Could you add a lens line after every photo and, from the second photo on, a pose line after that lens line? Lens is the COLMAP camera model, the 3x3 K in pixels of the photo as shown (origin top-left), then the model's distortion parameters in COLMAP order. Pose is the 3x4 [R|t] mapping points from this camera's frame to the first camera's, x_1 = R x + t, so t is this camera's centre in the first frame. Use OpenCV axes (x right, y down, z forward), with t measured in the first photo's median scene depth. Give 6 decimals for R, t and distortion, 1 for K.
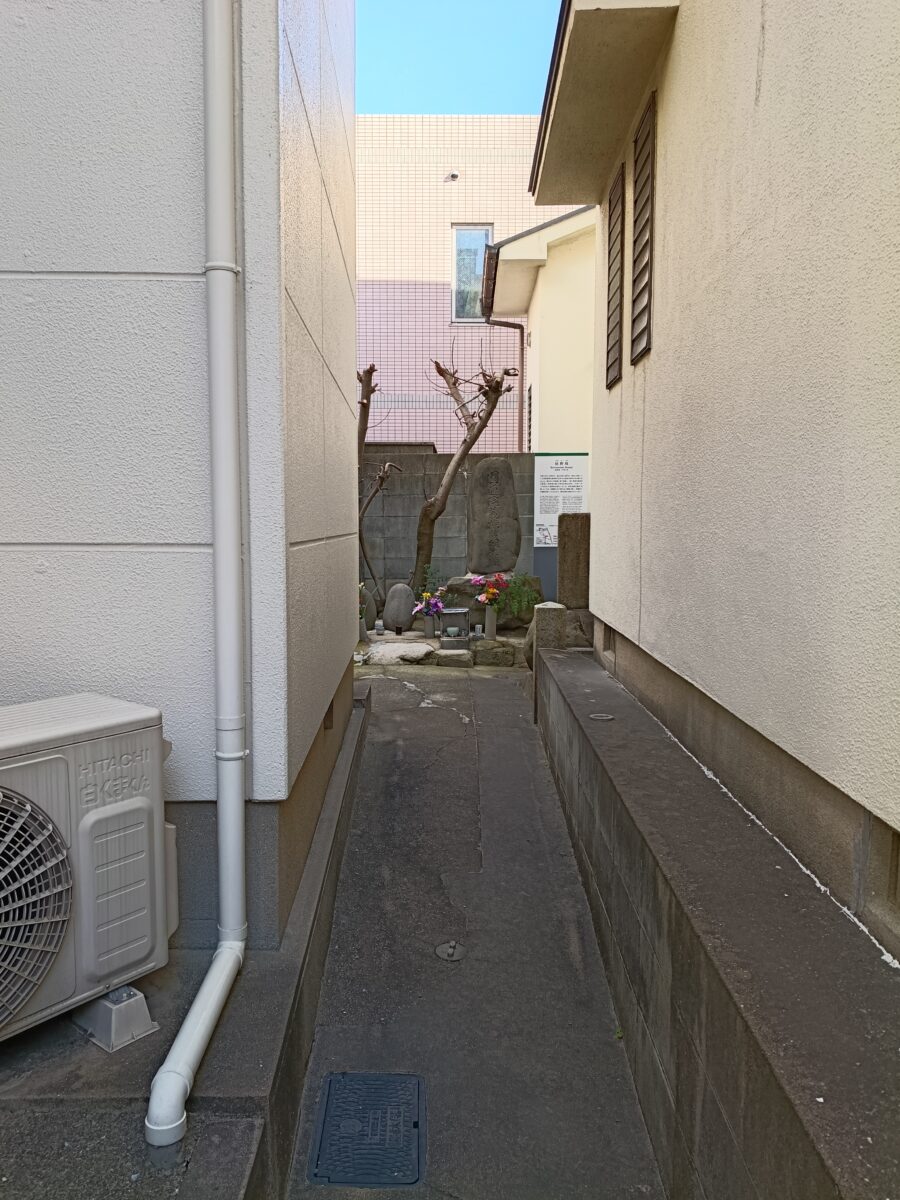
lens RADIAL K [[939.4, 0, 450.0], [0, 939.4, 600.0], [0, 0, 1]] dist [-0.006133, 0.004351]
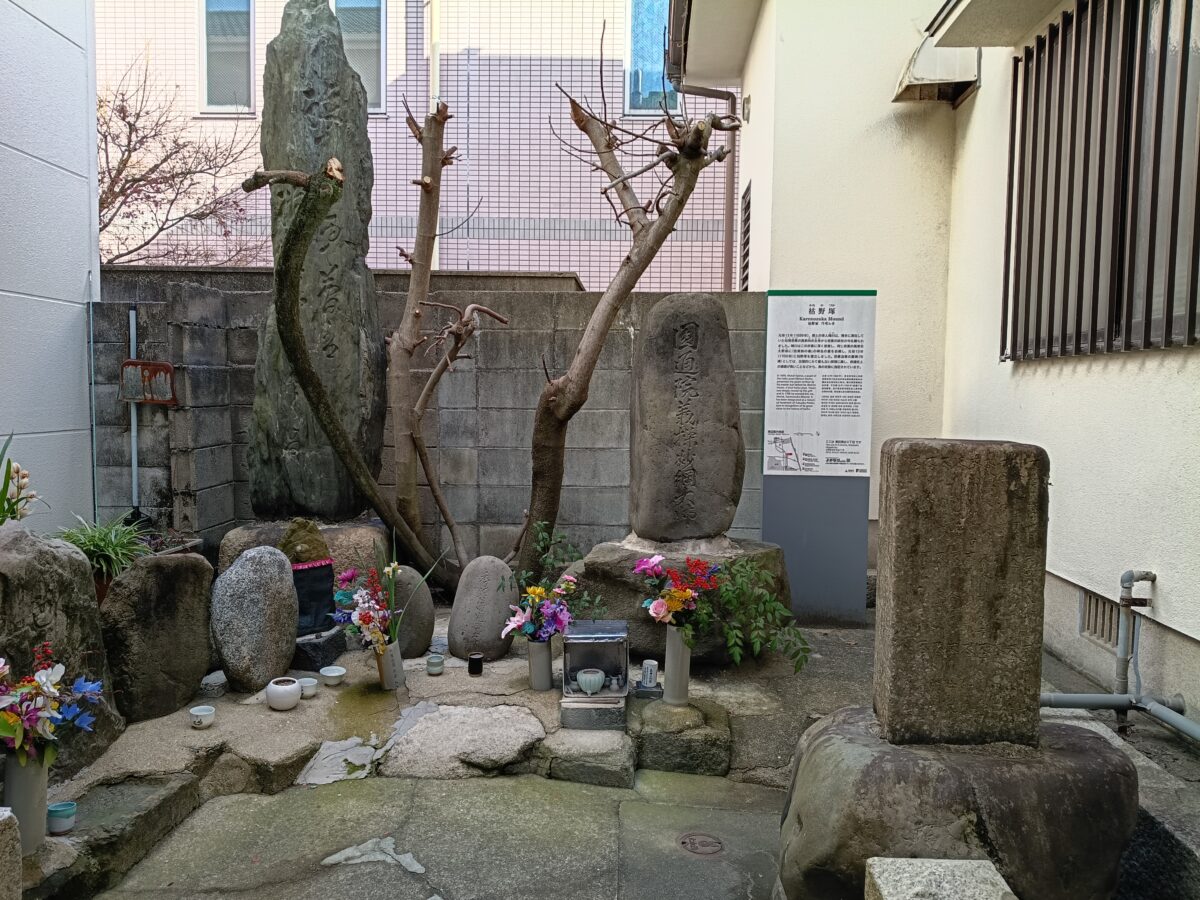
lens RADIAL K [[939.4, 0, 600.0], [0, 939.4, 450.0], [0, 0, 1]] dist [-0.006133, 0.004351]
pose [[0.999290, 0.014922, -0.034609, 0.019665], [-0.015508, 0.999740, -0.016729, -0.063426], [0.034351, 0.017254, 0.999261, 0.518887]]
